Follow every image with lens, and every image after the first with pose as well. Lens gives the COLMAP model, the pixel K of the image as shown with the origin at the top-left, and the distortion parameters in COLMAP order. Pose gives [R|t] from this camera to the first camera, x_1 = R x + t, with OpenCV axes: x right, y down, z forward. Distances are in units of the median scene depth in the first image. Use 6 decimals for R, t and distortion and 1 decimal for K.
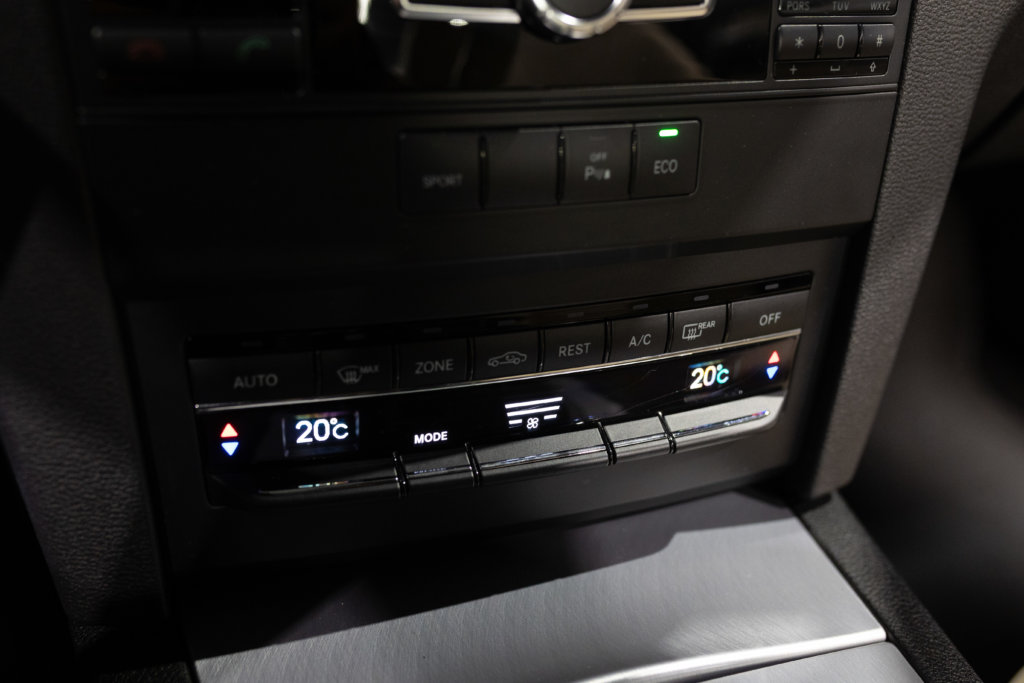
lens RADIAL K [[1052.7, 0, 508.6], [0, 1052.7, 335.0], [0, 0, 1]] dist [0.001859, 0.000000]
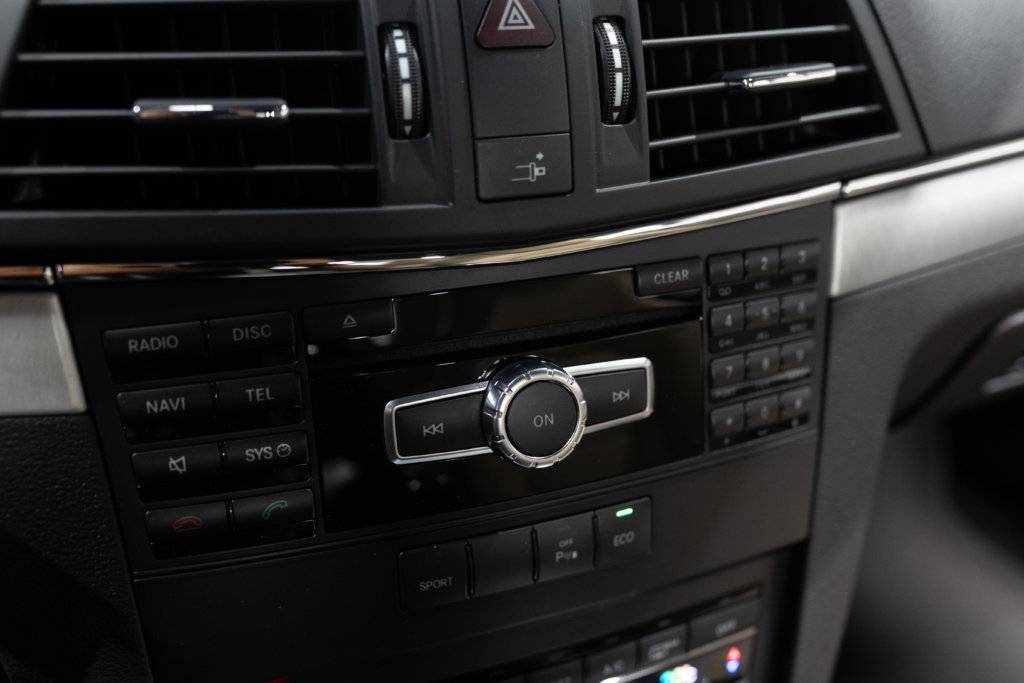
lens RADIAL K [[1052.7, 0, 515.7], [0, 1052.7, 343.0], [0, 0, 1]] dist [0.001859, 0.000000]
pose [[0.998180, -0.057495, 0.018201, 0.018613], [0.058589, 0.996053, -0.066680, -0.296107], [-0.014295, 0.067625, 0.997608, -0.183617]]
